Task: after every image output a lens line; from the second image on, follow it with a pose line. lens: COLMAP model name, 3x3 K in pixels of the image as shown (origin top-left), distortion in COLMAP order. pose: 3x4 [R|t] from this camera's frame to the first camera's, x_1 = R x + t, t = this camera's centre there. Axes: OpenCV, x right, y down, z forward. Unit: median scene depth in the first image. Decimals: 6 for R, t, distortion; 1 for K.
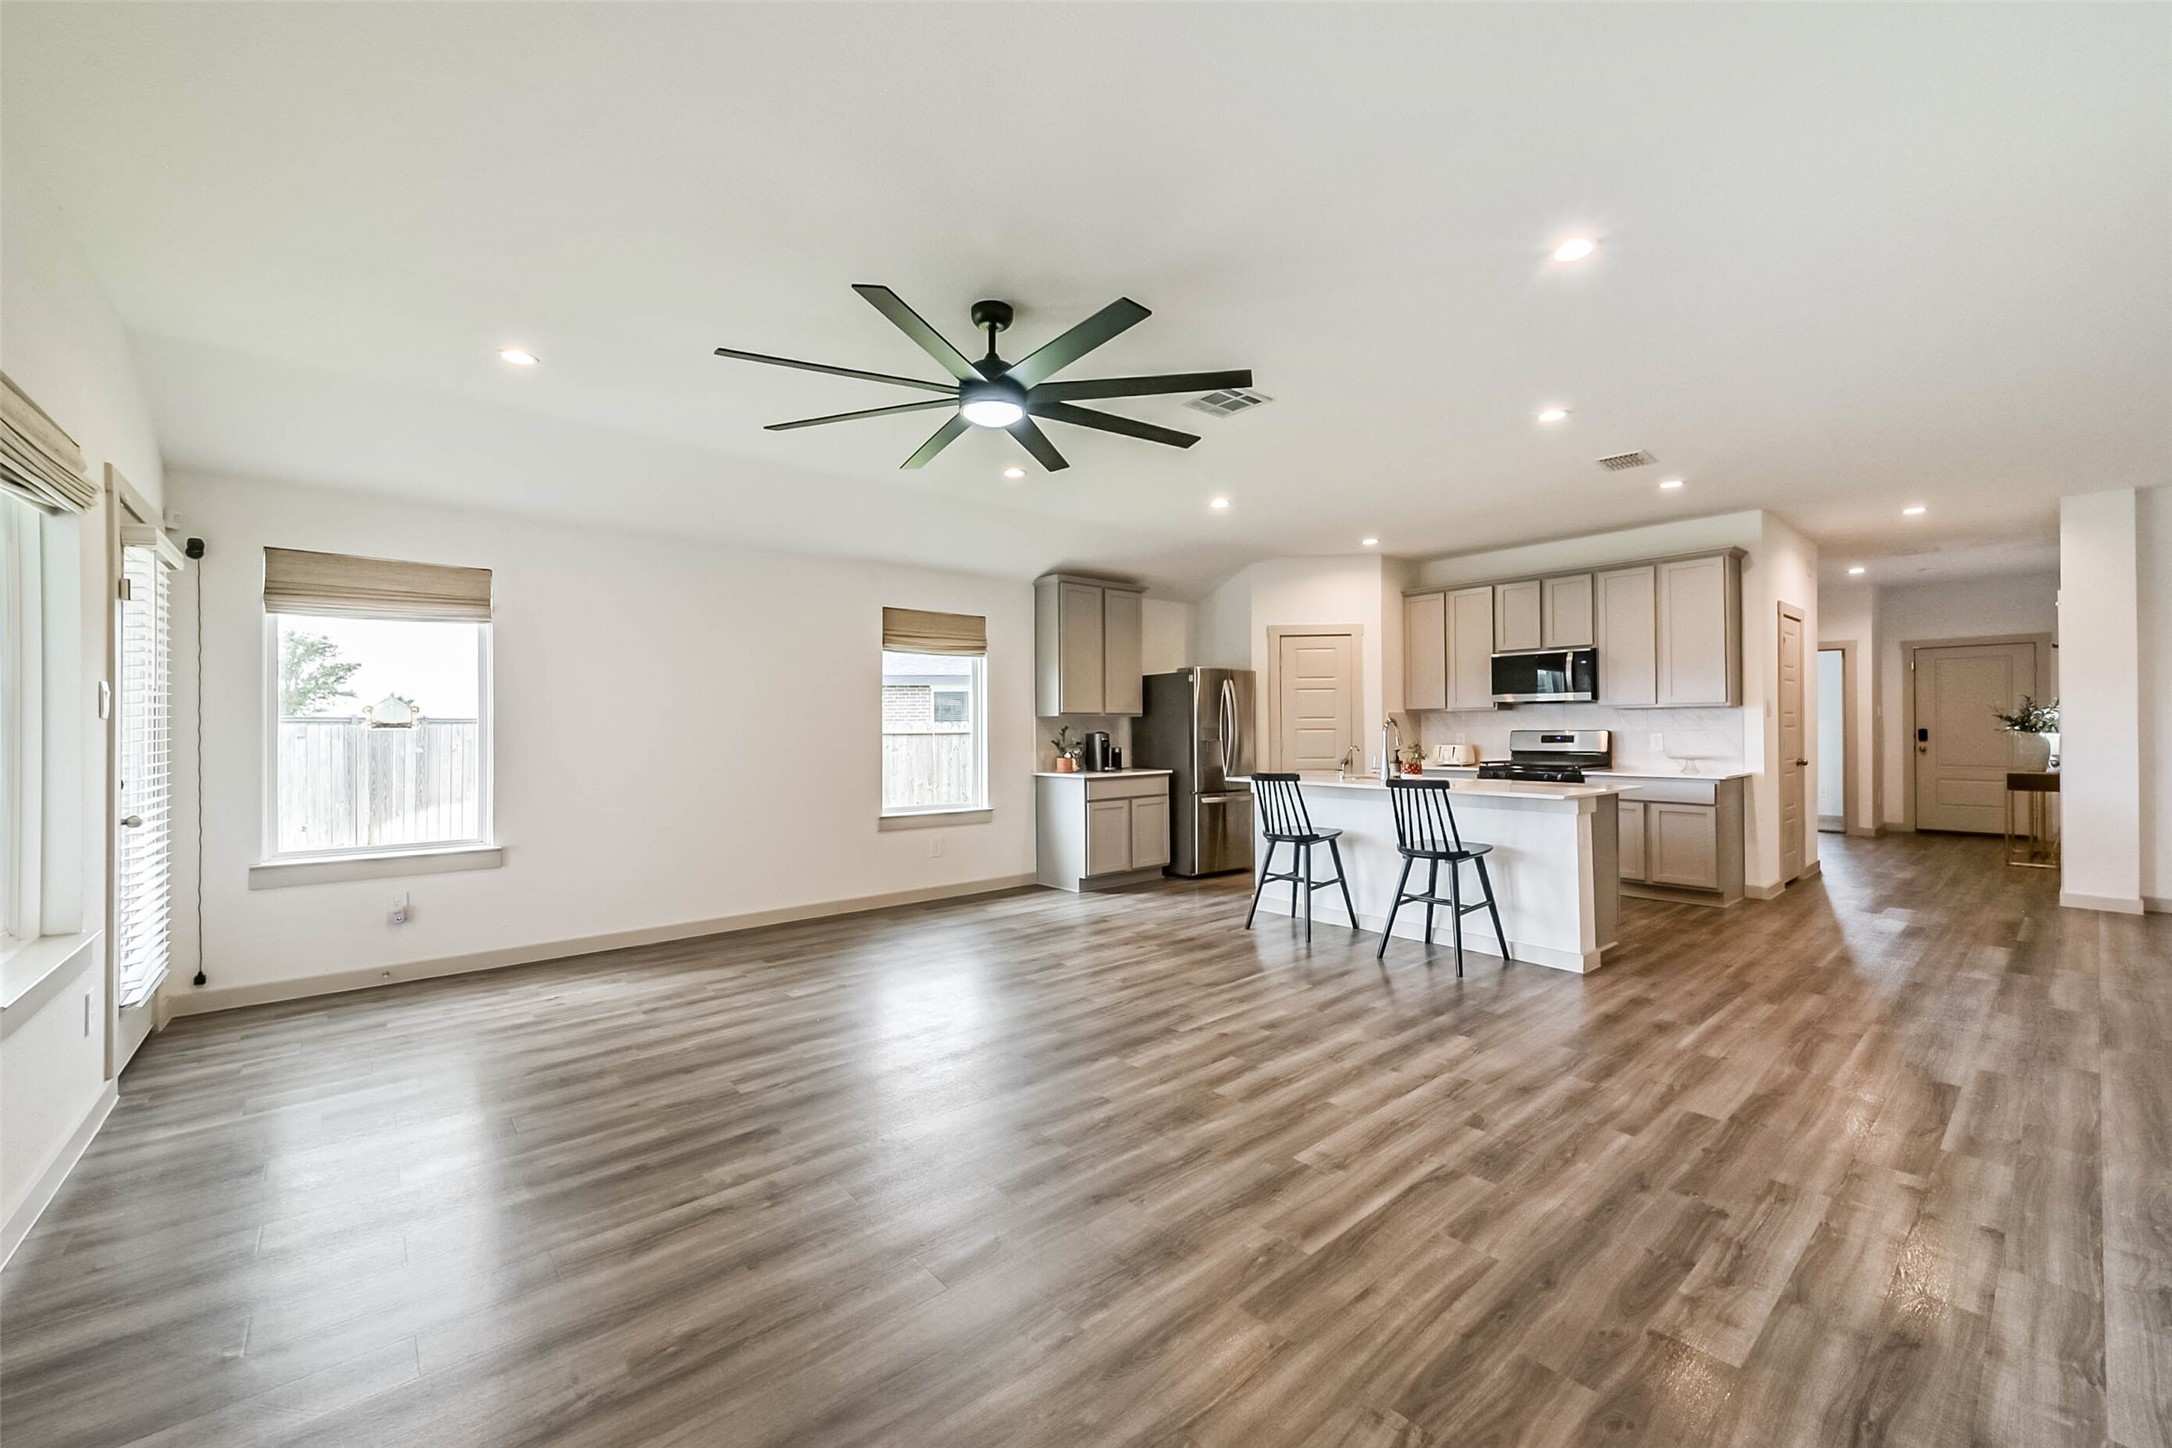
lens RADIAL K [[858.0, 0, 1086.0], [0, 858.0, 724.0], [0, 0, 1]] dist [-0.002243, 0.000005]
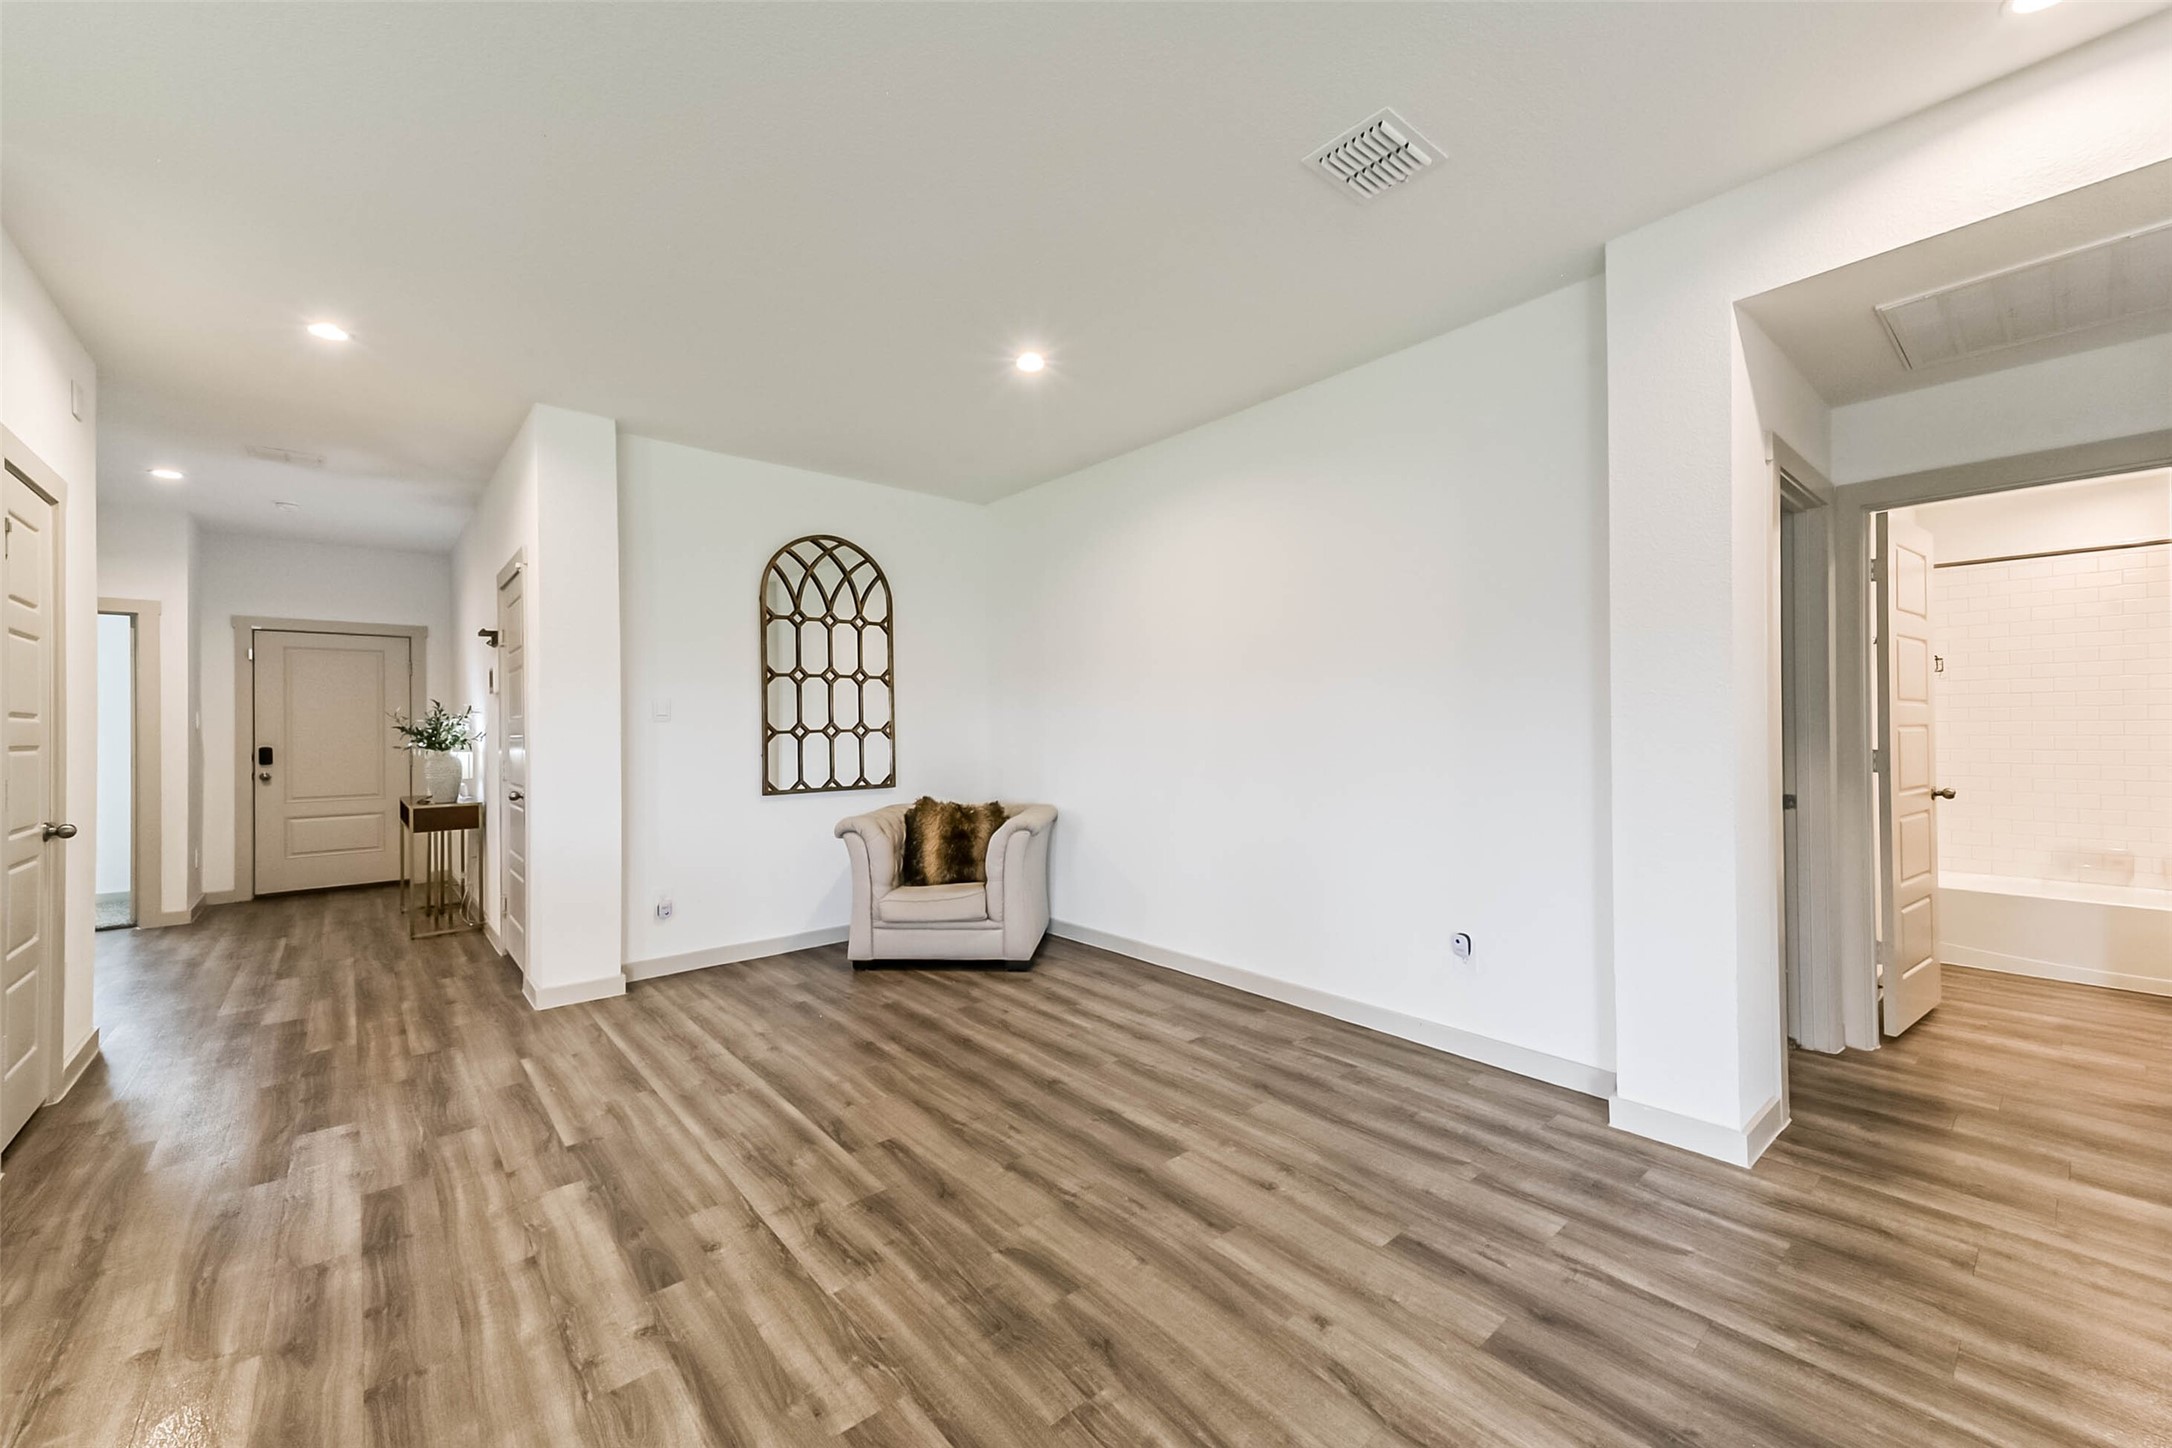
lens RADIAL K [[843.0, 0, 1092.6], [0, 843.0, 725.8], [0, 0, 1]] dist [0.022938, -0.003032]
pose [[-0.013124, 0.009556, 0.999868, 0.406942], [0.007574, 0.999927, -0.009457, -0.000256], [-0.999885, 0.007449, -0.013196, 0.500839]]
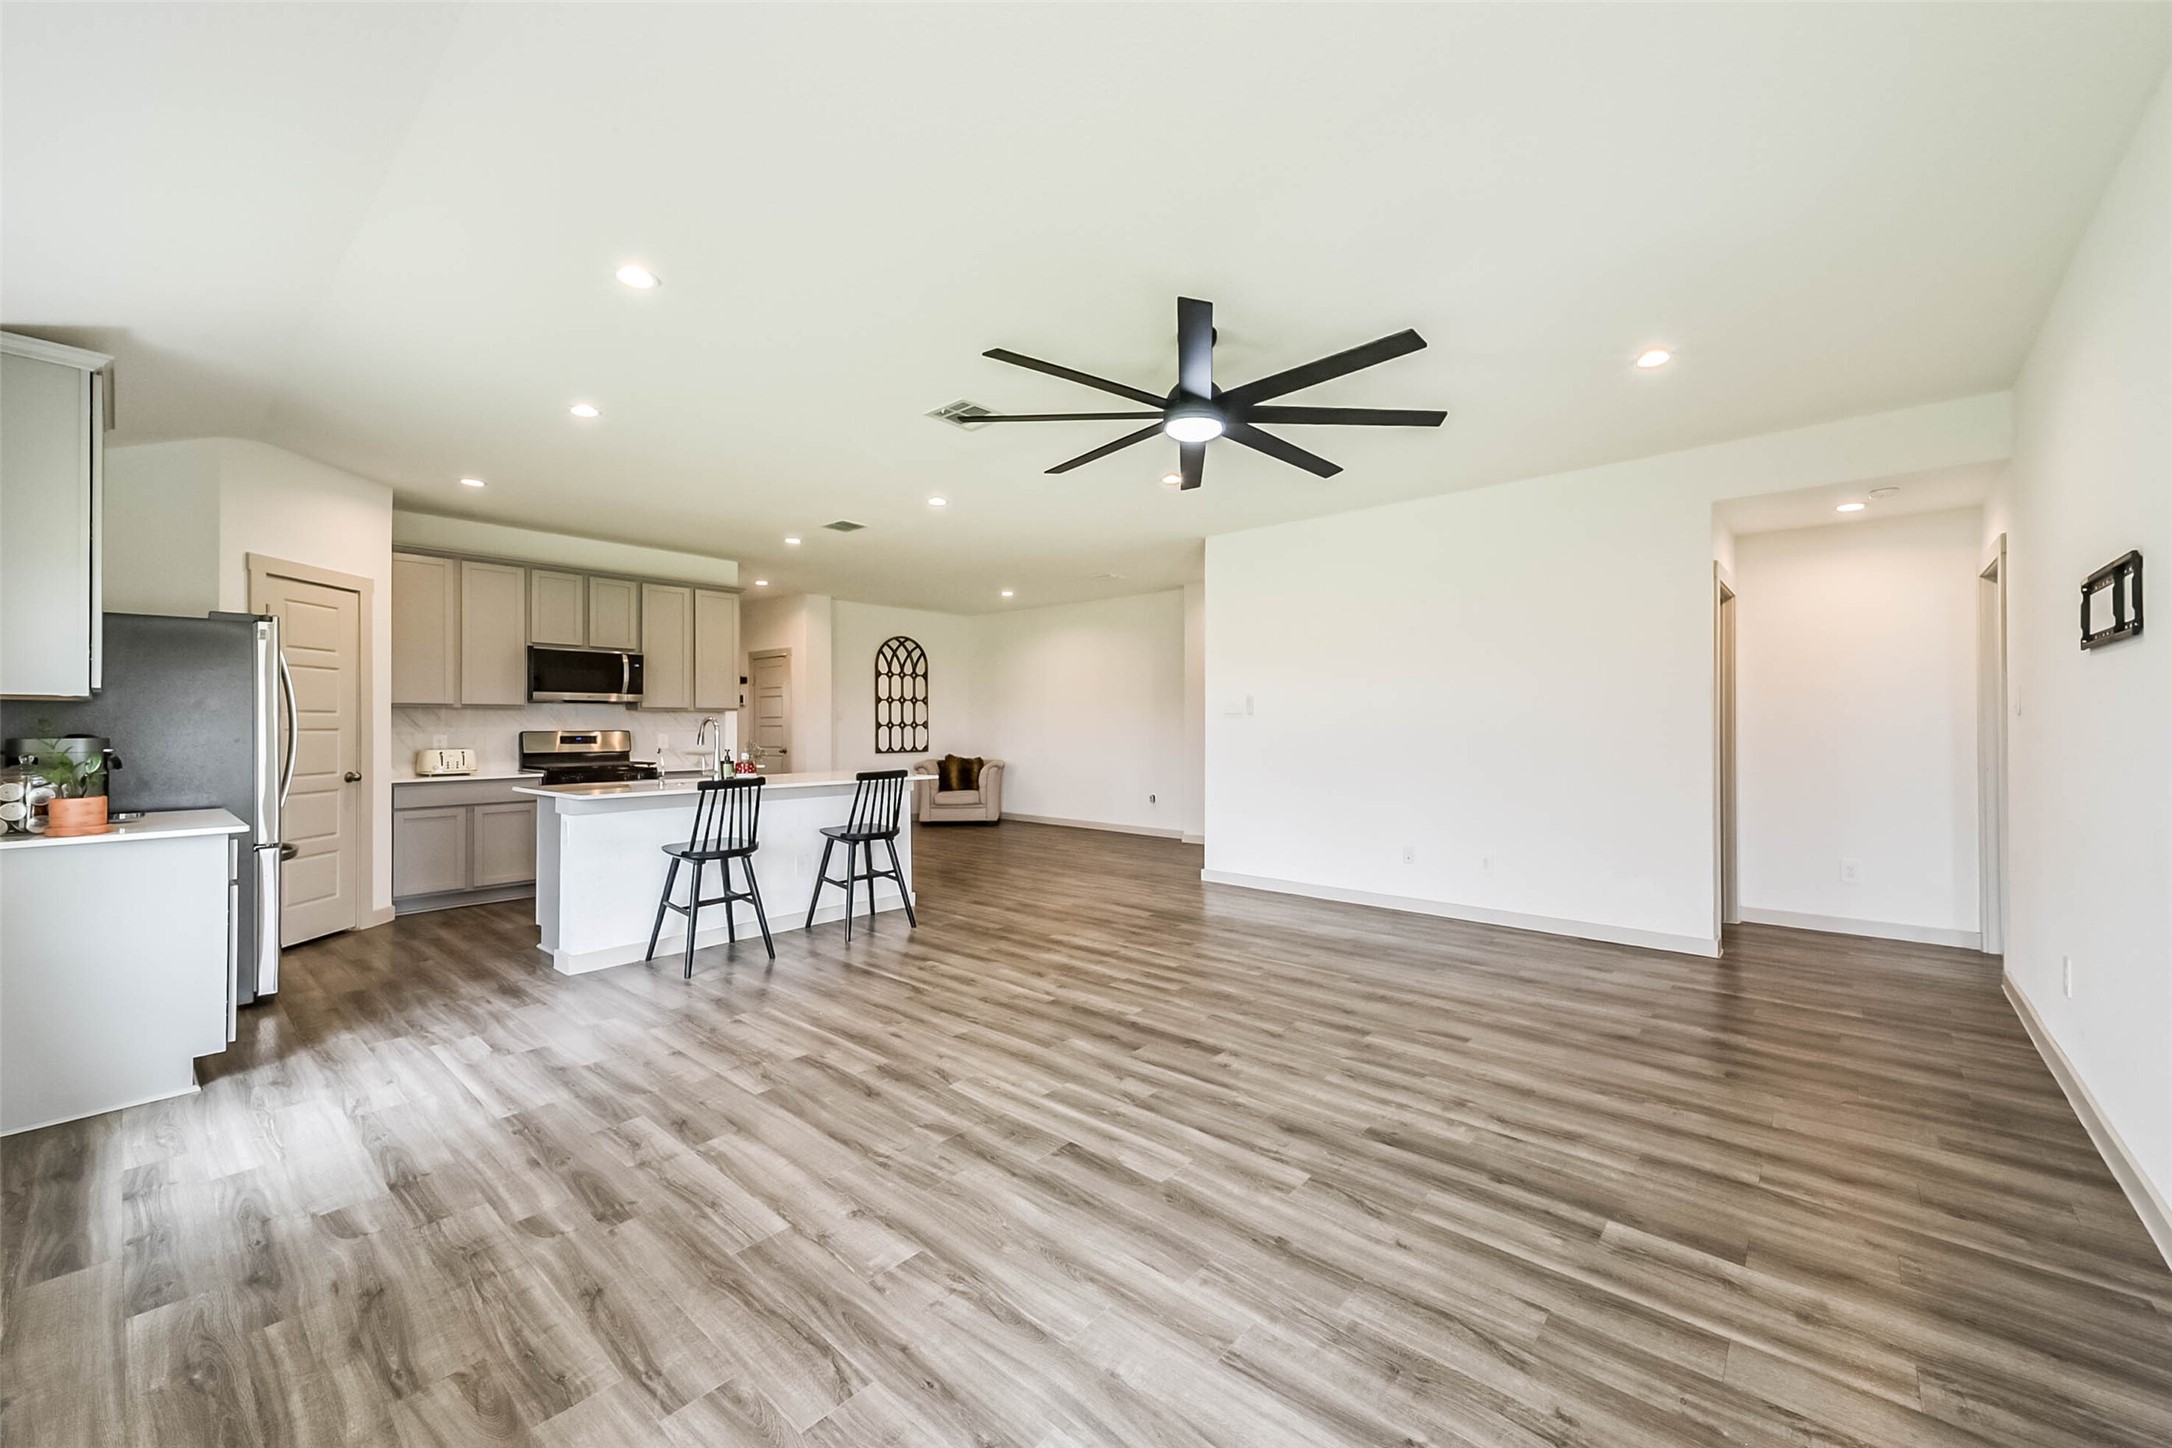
lens RADIAL K [[843.0, 0, 1092.6], [0, 843.0, 725.8], [0, 0, 1]] dist [0.022938, -0.003032]
pose [[-0.147745, 0.006137, 0.989007, -0.526283], [-0.002737, 0.999974, -0.006614, 0.006924], [-0.989022, -0.003684, -0.147724, 0.599477]]
